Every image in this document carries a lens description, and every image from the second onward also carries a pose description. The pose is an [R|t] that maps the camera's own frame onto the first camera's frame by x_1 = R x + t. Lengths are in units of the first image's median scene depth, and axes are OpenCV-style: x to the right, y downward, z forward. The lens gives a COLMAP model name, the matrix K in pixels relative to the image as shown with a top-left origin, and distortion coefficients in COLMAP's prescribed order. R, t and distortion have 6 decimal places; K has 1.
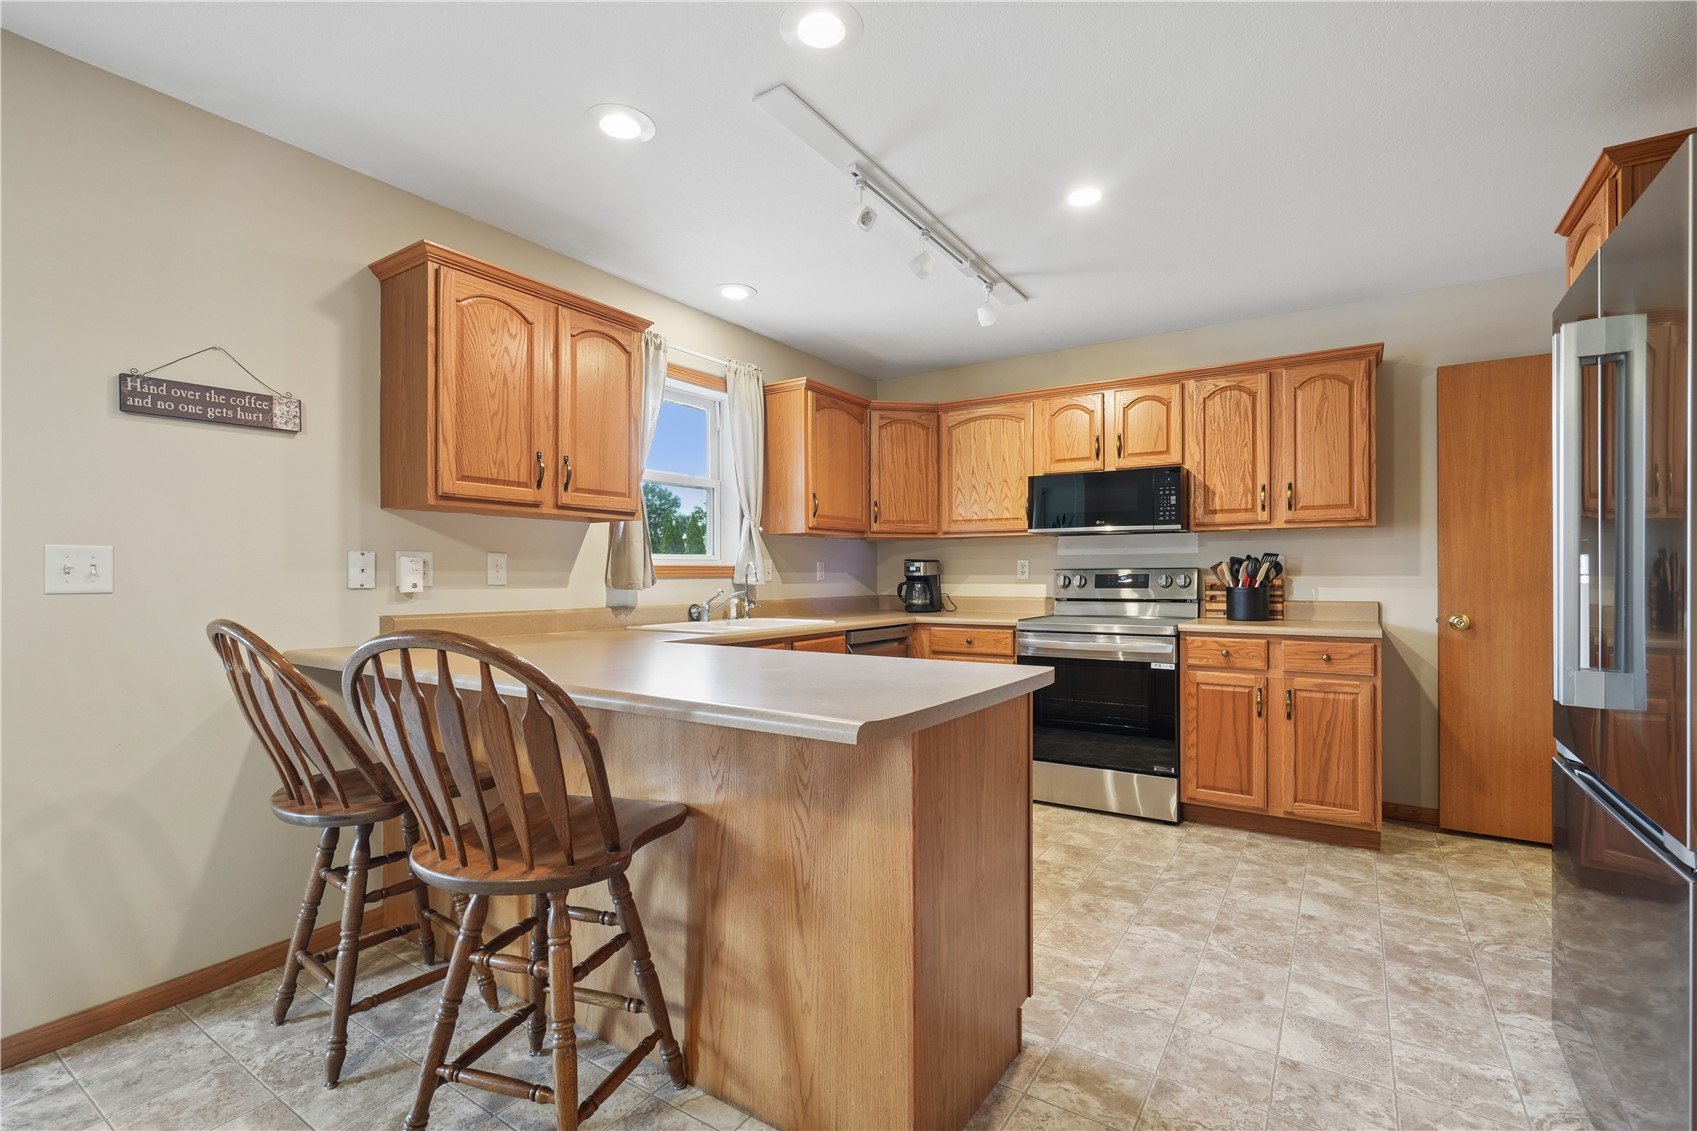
lens RADIAL K [[770.1, 0, 849.4], [0, 770.1, 569.5], [0, 0, 1]] dist [-0.004087, 0.000397]
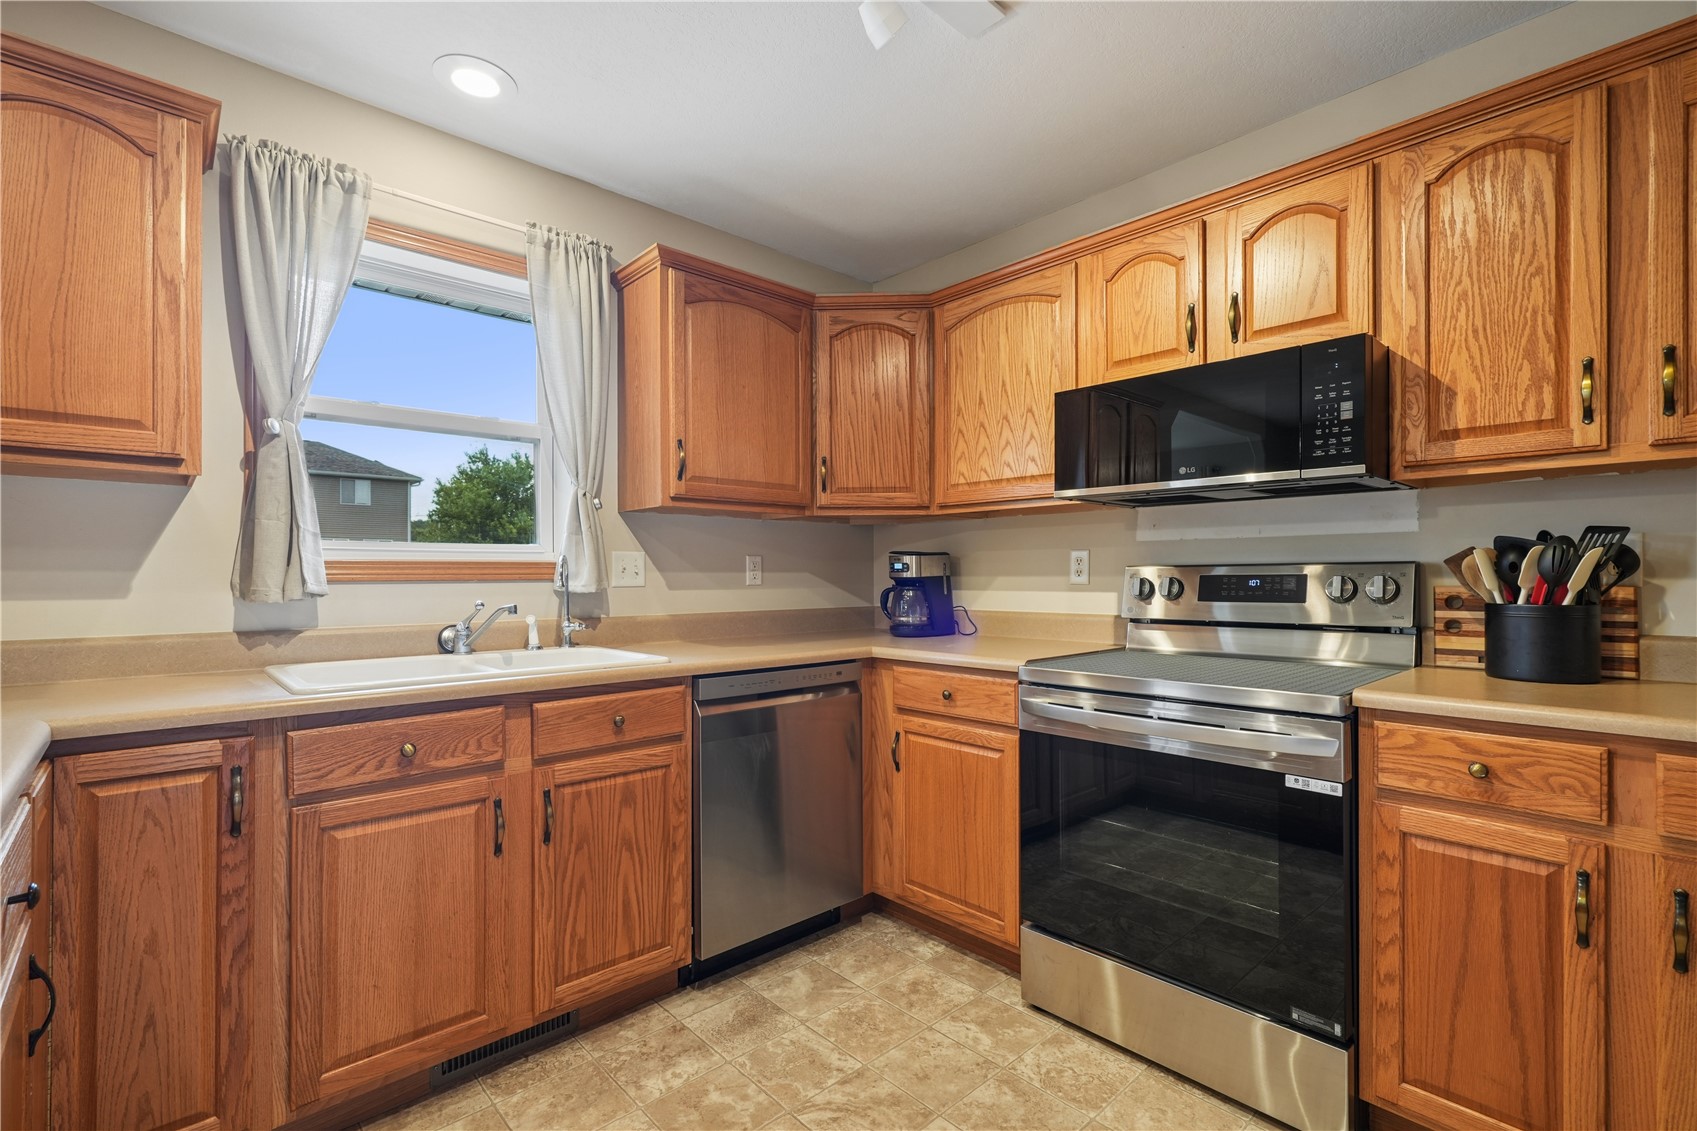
lens RADIAL K [[770.1, 0, 847.2], [0, 770.1, 572.5], [0, 0, 1]] dist [-0.004087, 0.000397]
pose [[0.970064, -0.001366, -0.242845, 0.233406], [0.002170, 0.999993, 0.003041, 0.002441], [0.242839, -0.003477, 0.970060, 0.466210]]
